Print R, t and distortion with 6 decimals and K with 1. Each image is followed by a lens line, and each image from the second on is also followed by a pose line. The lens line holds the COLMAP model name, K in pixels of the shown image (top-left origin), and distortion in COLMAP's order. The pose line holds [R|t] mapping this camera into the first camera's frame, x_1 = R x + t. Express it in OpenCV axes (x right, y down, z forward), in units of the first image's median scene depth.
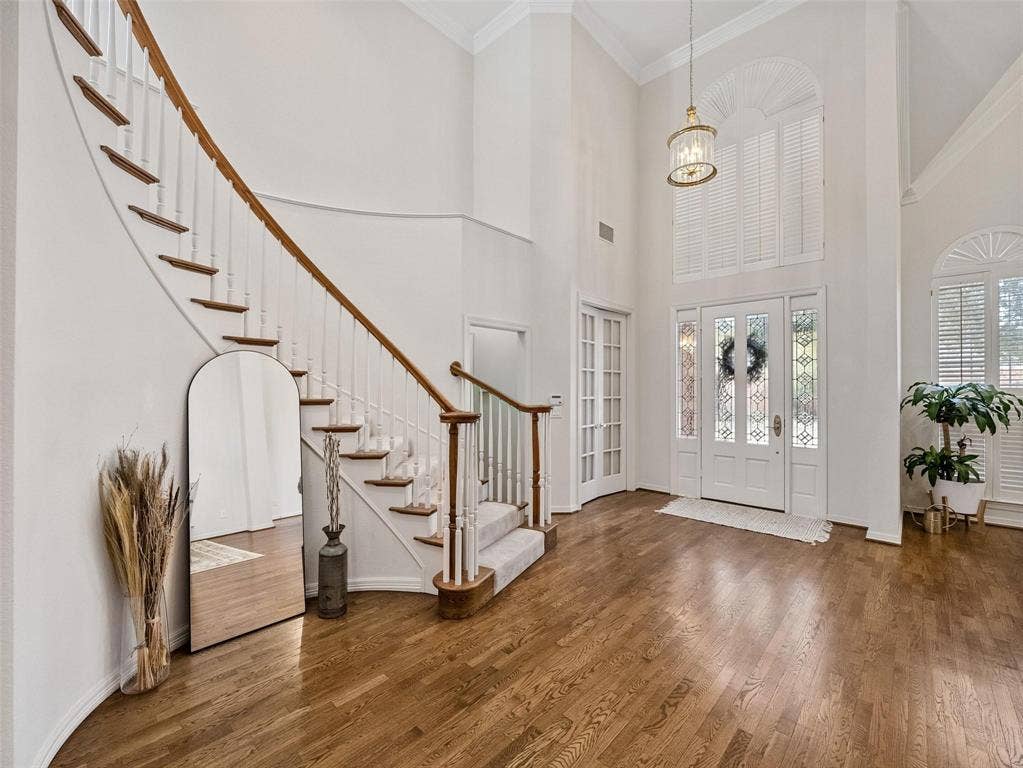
lens RADIAL K [[432.4, 0, 511.5], [0, 432.4, 384.0], [0, 0, 1]] dist [-0.000471, -0.000078]
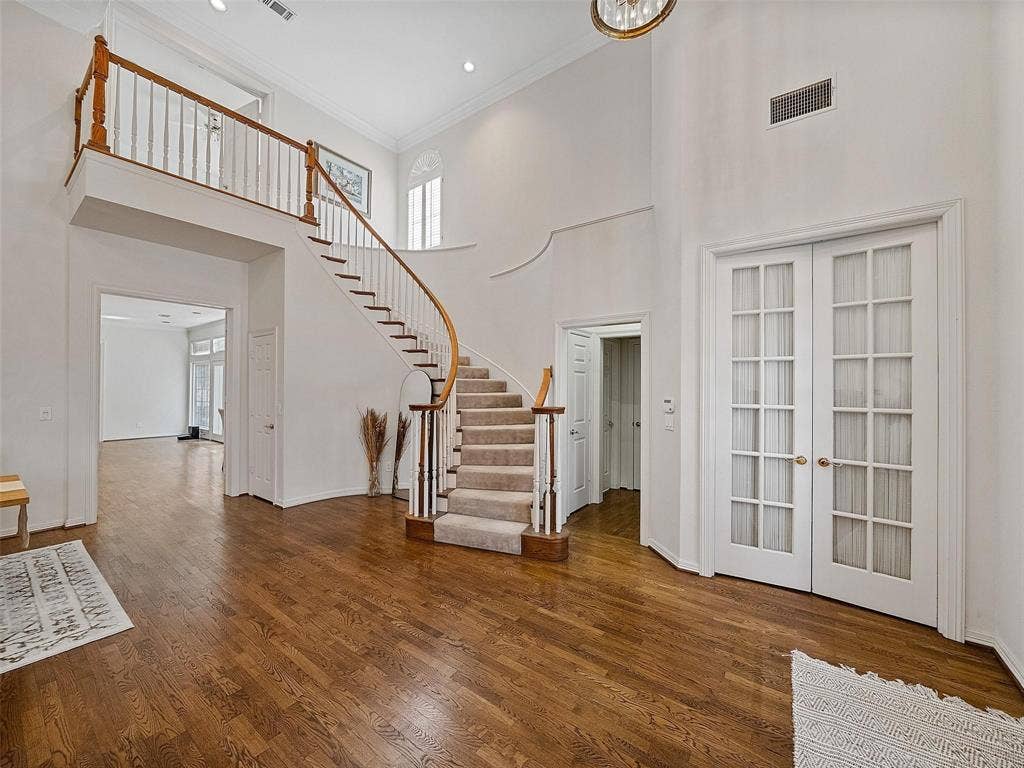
lens RADIAL K [[401.9, 0, 512.0], [0, 401.9, 384.0], [0, 0, 1]] dist [-0.003336, -0.000300]
pose [[0.120133, -0.013649, -0.992664, 0.913685], [-0.000703, 0.999904, -0.013833, 0.013486], [0.992758, 0.002359, 0.120112, 0.803474]]
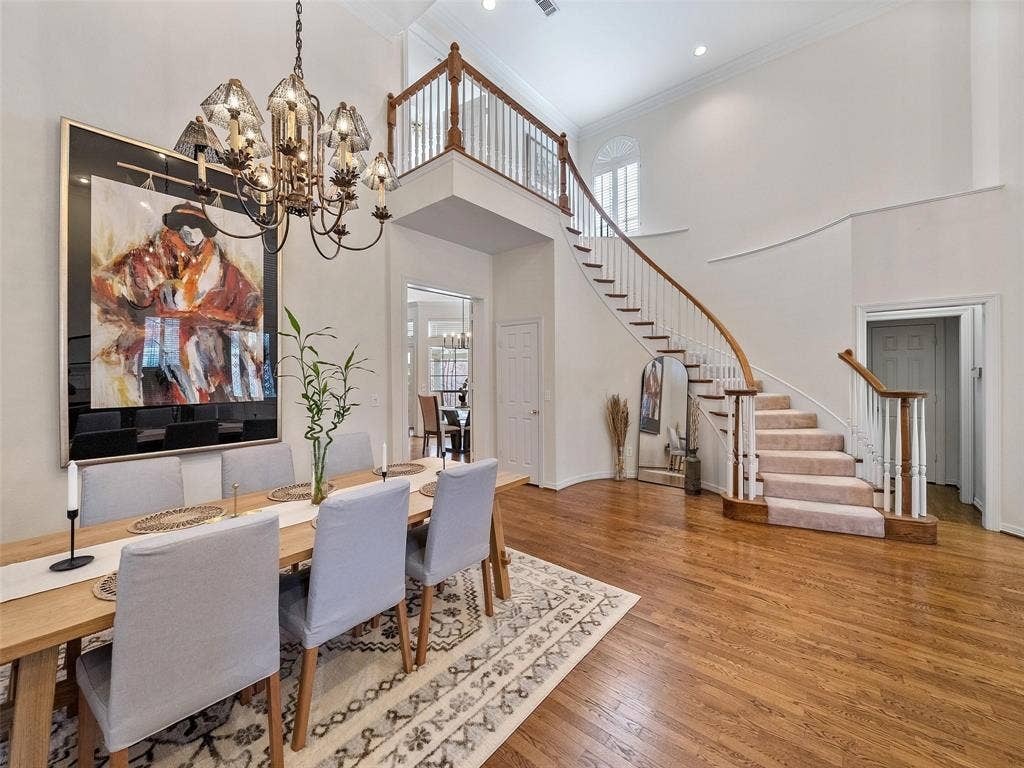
lens RADIAL K [[407.4, 0, 512.3], [0, 407.4, 375.3], [0, 0, 1]] dist [-0.005356, -0.000639]
pose [[0.054024, 0.001098, -0.998539, 0.892877], [0.006955, 0.999975, 0.001476, 0.007577], [0.998515, -0.007025, 0.054015, 0.085794]]
